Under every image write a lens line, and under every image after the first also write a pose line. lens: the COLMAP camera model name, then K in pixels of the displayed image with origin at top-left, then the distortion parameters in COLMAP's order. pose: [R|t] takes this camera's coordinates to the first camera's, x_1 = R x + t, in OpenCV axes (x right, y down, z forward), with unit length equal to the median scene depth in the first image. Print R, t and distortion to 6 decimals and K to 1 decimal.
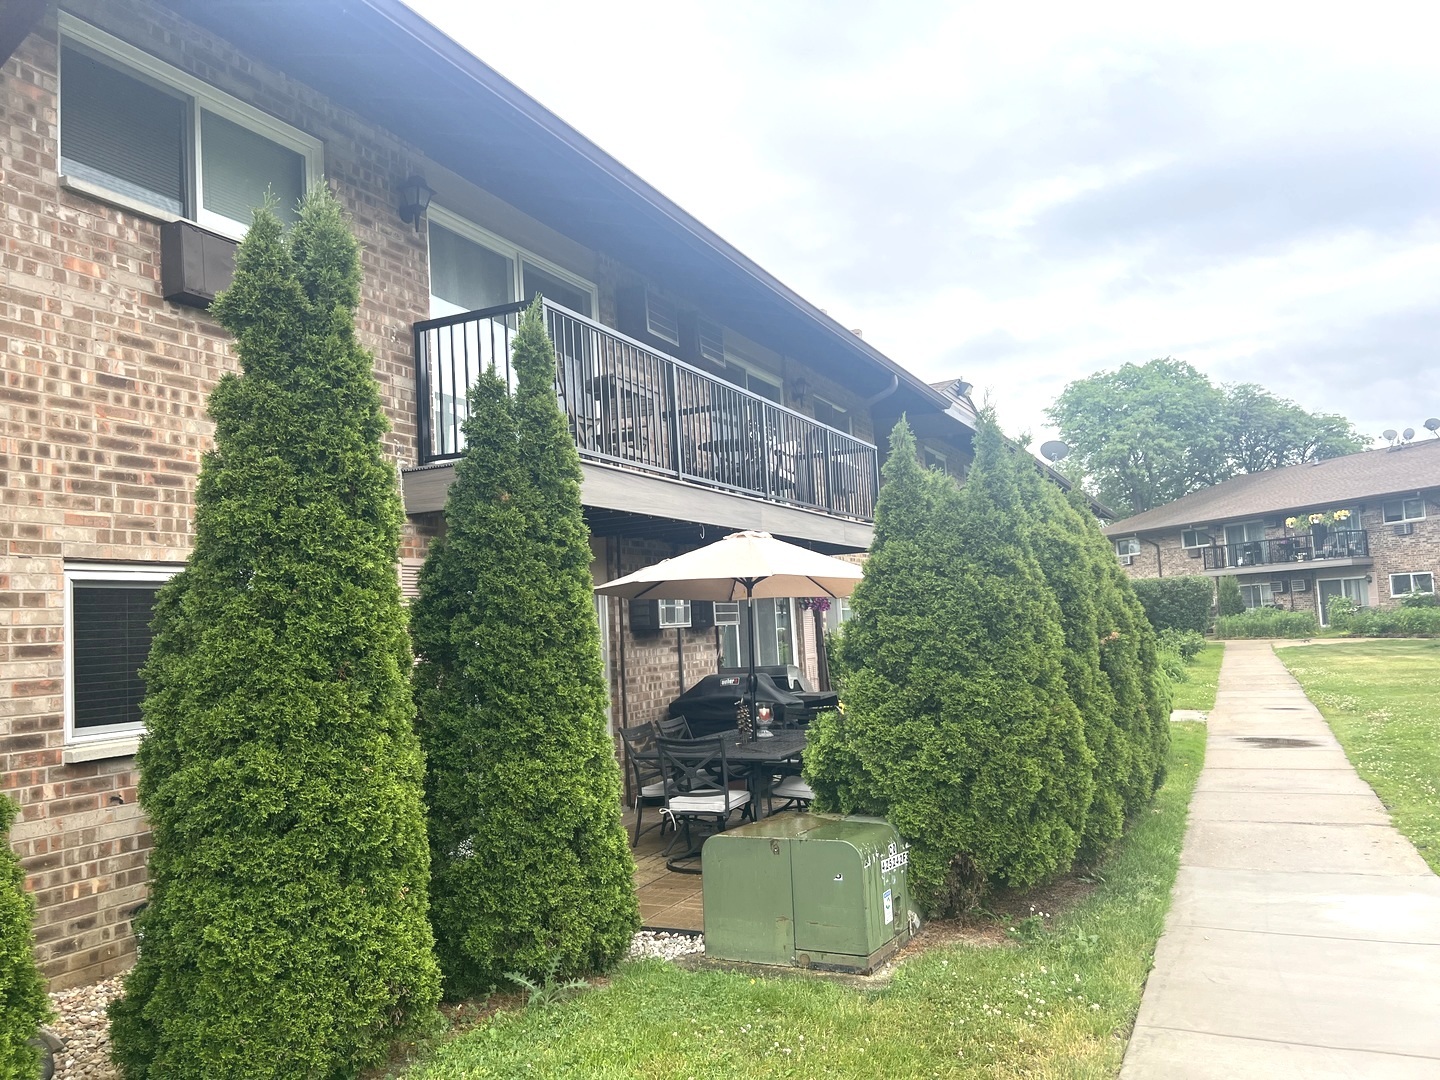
lens RADIAL K [[1082.2, 0, 720.0], [0, 1082.2, 540.0], [0, 0, 1]] dist [0.070094, -0.078406]
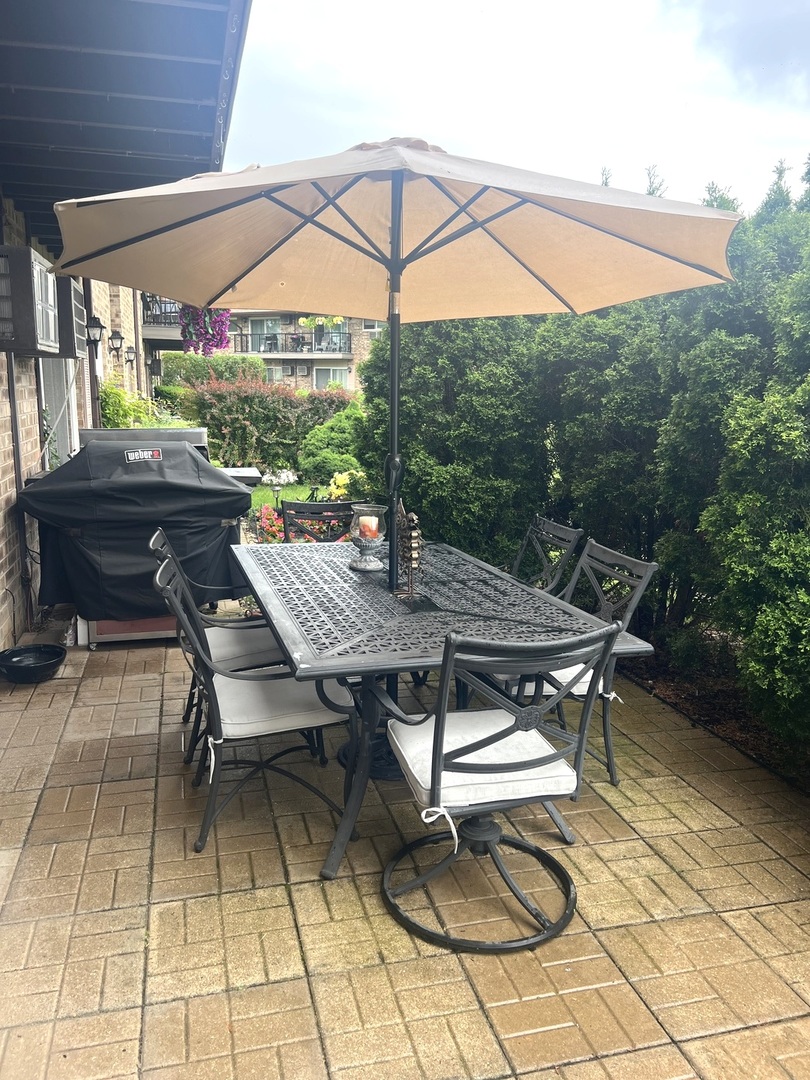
lens RADIAL K [[824.8, 0, 413.6], [0, 824.8, 536.1], [0, 0, 1]] dist [0.019795, -0.012519]
pose [[0.752689, -0.053147, 0.656228, -0.365425], [-0.111202, 0.972153, 0.206282, 0.123429], [-0.648917, -0.228240, 0.725819, 1.107207]]
